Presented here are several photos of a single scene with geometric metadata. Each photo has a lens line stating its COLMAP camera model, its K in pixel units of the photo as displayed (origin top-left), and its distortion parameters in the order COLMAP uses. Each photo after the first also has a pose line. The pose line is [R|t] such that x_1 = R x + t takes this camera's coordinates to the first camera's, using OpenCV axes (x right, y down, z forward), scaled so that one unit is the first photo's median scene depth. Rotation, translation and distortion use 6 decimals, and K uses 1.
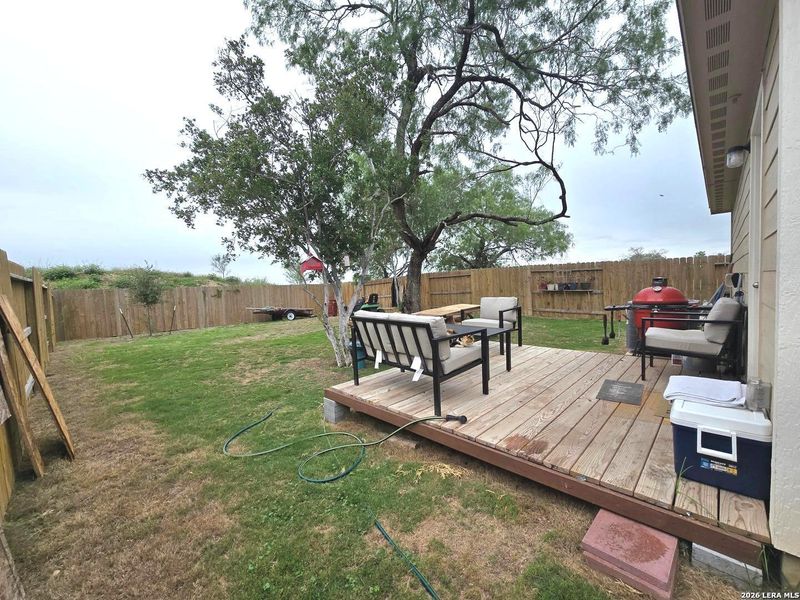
lens RADIAL K [[324.4, 0, 404.1], [0, 324.4, 300.8], [0, 0, 1]] dist [-0.002703, -0.000475]
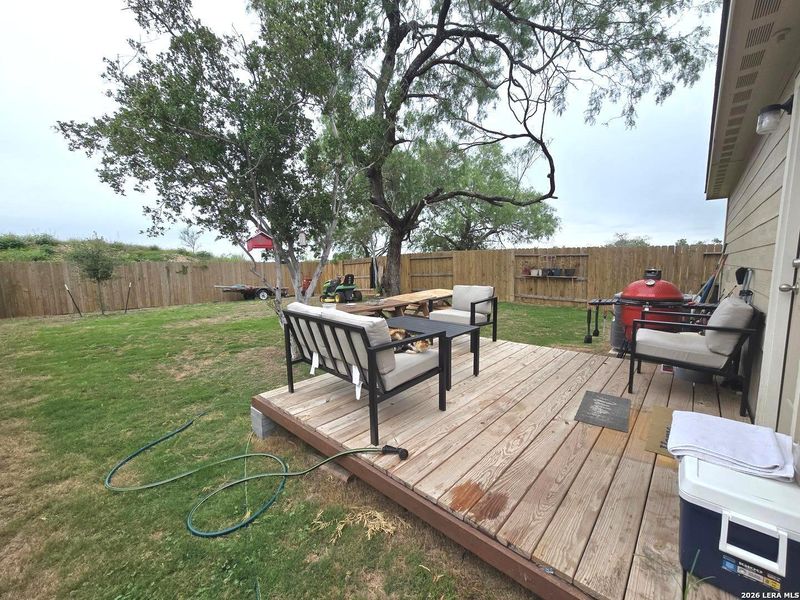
lens RADIAL K [[324.4, 0, 404.1], [0, 324.4, 300.8], [0, 0, 1]] dist [-0.002703, -0.000475]
pose [[0.998928, 0.021598, 0.040941, 0.071430], [-0.024152, 0.997724, 0.062951, -0.021872], [-0.039489, -0.063872, 0.997176, 0.127535]]
